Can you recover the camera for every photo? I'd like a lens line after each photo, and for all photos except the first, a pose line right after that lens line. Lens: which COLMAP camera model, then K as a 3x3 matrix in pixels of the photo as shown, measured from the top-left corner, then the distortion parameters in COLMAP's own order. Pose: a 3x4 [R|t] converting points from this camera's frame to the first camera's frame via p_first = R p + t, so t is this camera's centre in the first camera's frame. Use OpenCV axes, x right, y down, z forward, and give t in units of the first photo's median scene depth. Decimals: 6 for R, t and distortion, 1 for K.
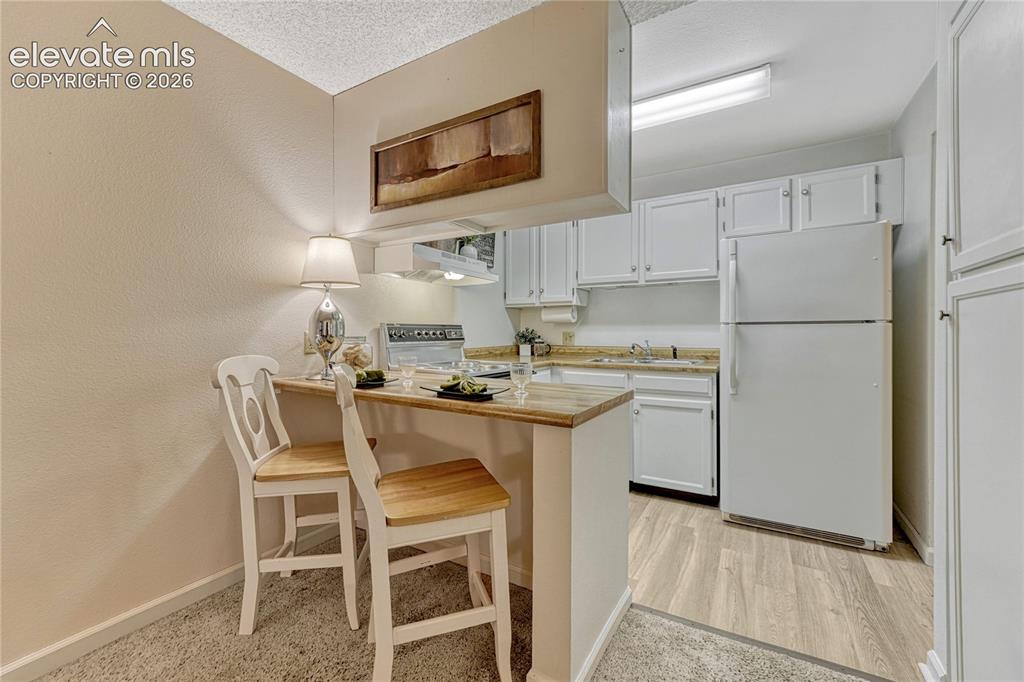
lens RADIAL K [[422.4, 0, 509.9], [0, 422.4, 333.5], [0, 0, 1]] dist [-0.005687, -0.001512]
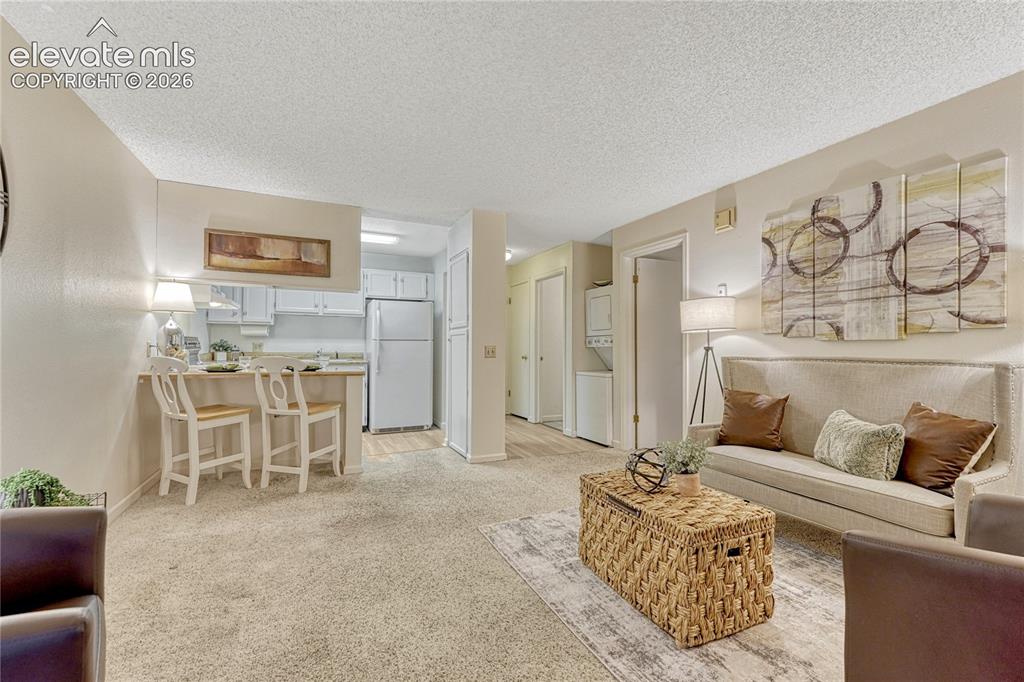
lens RADIAL K [[422.4, 0, 509.4], [0, 422.4, 343.6], [0, 0, 1]] dist [-0.005687, -0.001512]
pose [[0.562165, 0.008003, 0.826986, -1.008526], [-0.006133, 0.999966, -0.005508, 0.002892], [-0.827002, -0.001975, 0.562195, -0.886107]]
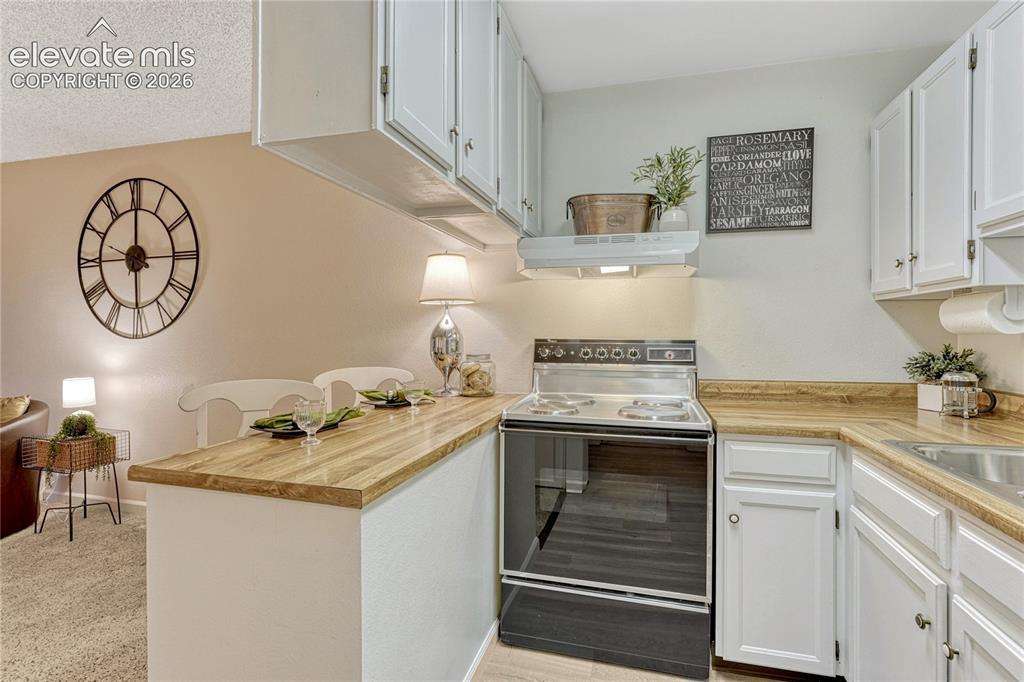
lens RADIAL K [[488.7, 0, 513.7], [0, 488.7, 332.4], [0, 0, 1]] dist [-0.000082, -0.001952]
pose [[0.268496, 0.000551, -0.963281, 0.735505], [-0.005889, 0.999982, -0.001069, -0.042640], [0.963263, 0.005960, 0.268494, 0.846415]]
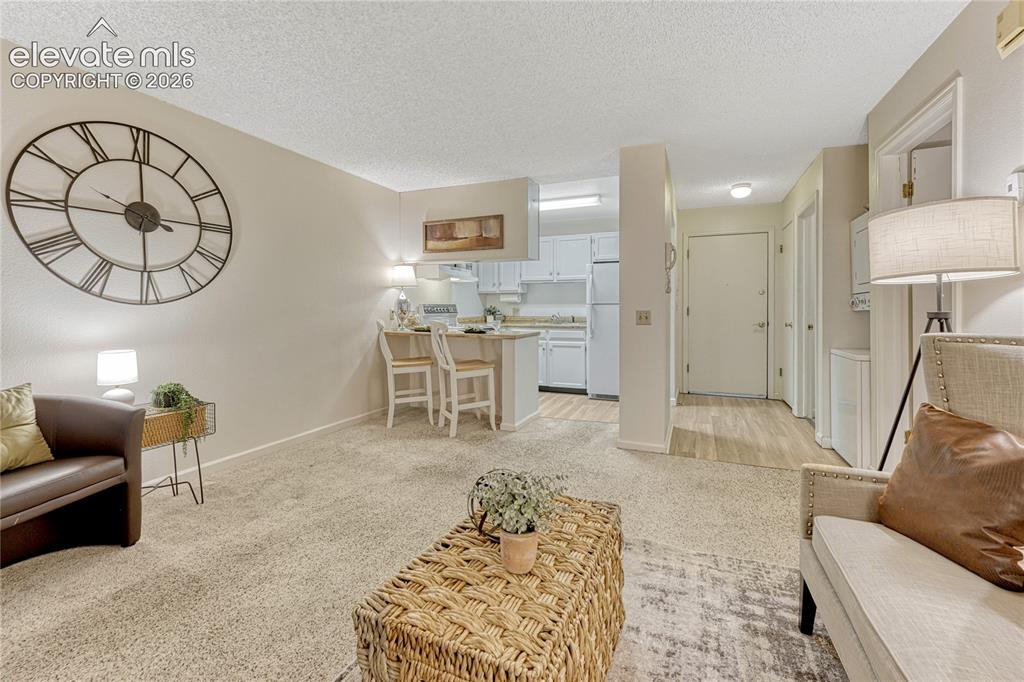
lens RADIAL K [[422.4, 0, 531.7], [0, 422.4, 314.2], [0, 0, 1]] dist [-0.005687, -0.001512]
pose [[0.986176, -0.004744, 0.165631, -0.142733], [0.002310, 0.999887, 0.014884, -0.006777], [-0.165683, -0.014296, 0.986075, -1.210246]]
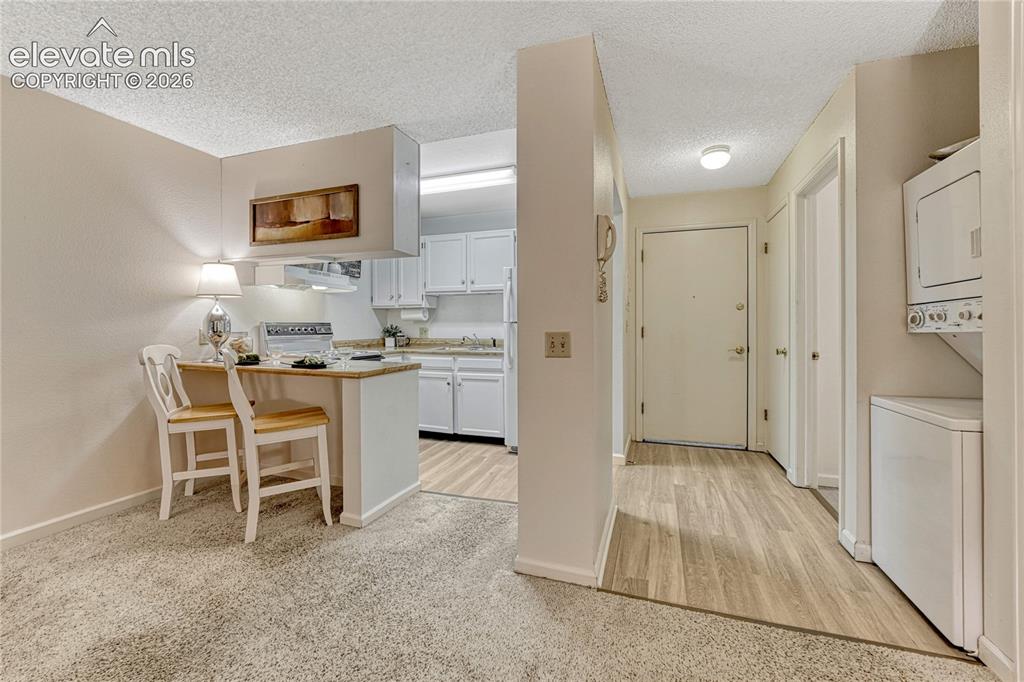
lens RADIAL K [[422.4, 0, 507.7], [0, 422.4, 334.2], [0, 0, 1]] dist [-0.005687, -0.001512]
pose [[0.980218, -0.005352, 0.197846, 0.246154], [0.002295, 0.999875, 0.015674, -0.006466], [-0.197906, -0.014909, 0.980108, -0.587024]]
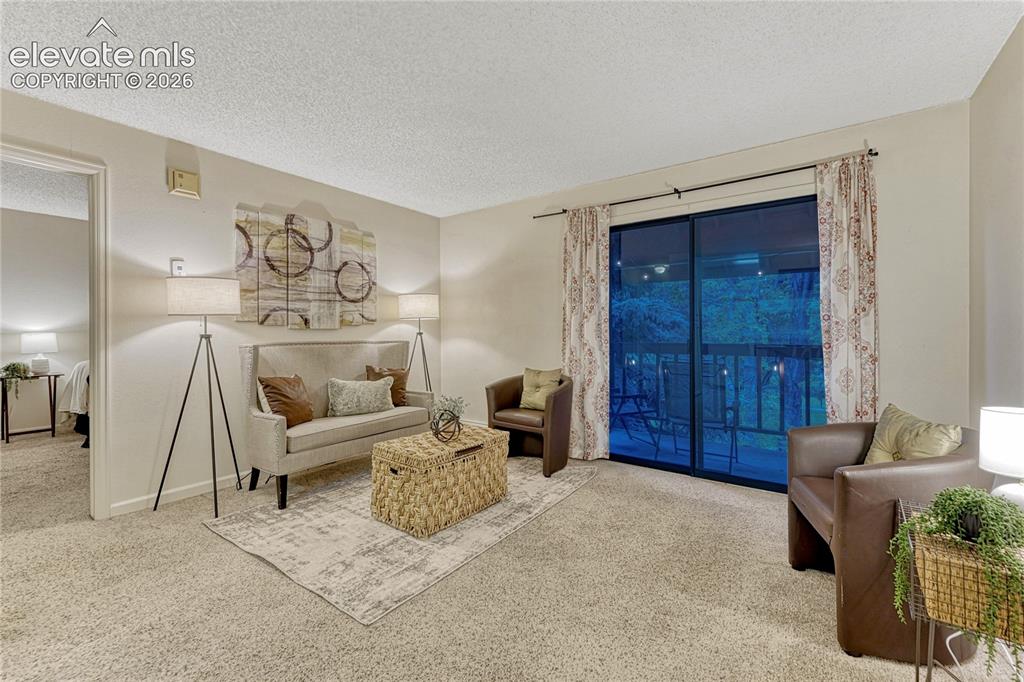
lens RADIAL K [[422.4, 0, 512.0], [0, 422.4, 336.1], [0, 0, 1]] dist [-0.005687, -0.001512]
pose [[-0.995364, 0.000370, 0.096174, -0.393867], [0.000961, 0.999981, 0.006095, -0.000132], [-0.096170, 0.006159, -0.995346, 0.574359]]
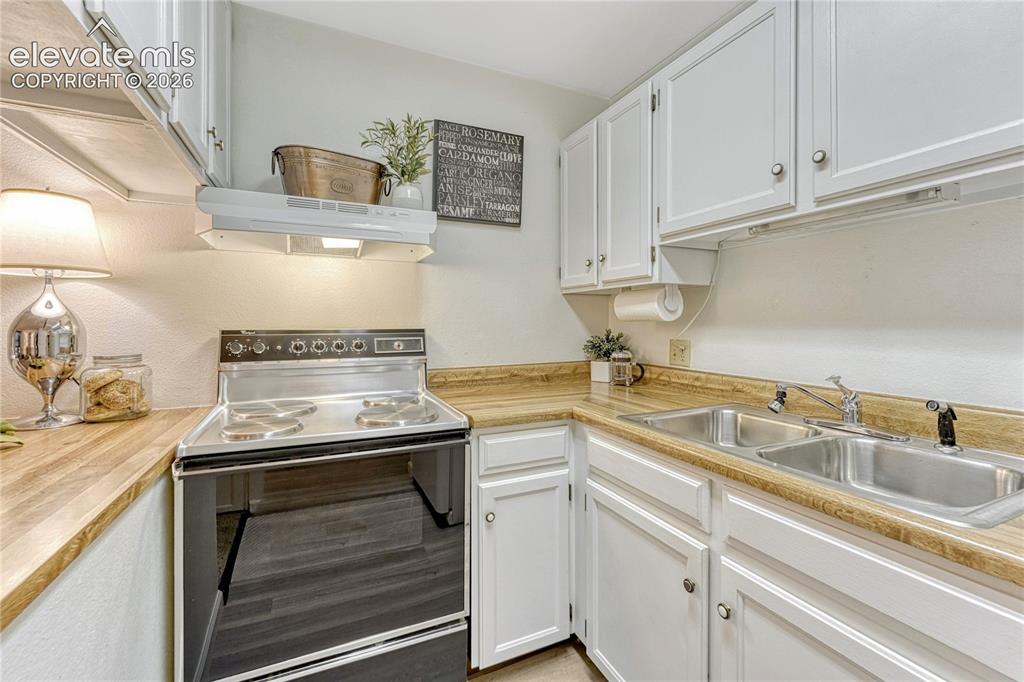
lens RADIAL K [[436.1, 0, 509.4], [0, 436.1, 321.4], [0, 0, 1]] dist [-0.009223, -0.000559]
pose [[0.820761, -0.001431, -0.571270, 0.479338], [-0.000494, 0.999995, -0.003214, -0.042137], [0.571272, 0.002921, 0.820756, 0.873103]]
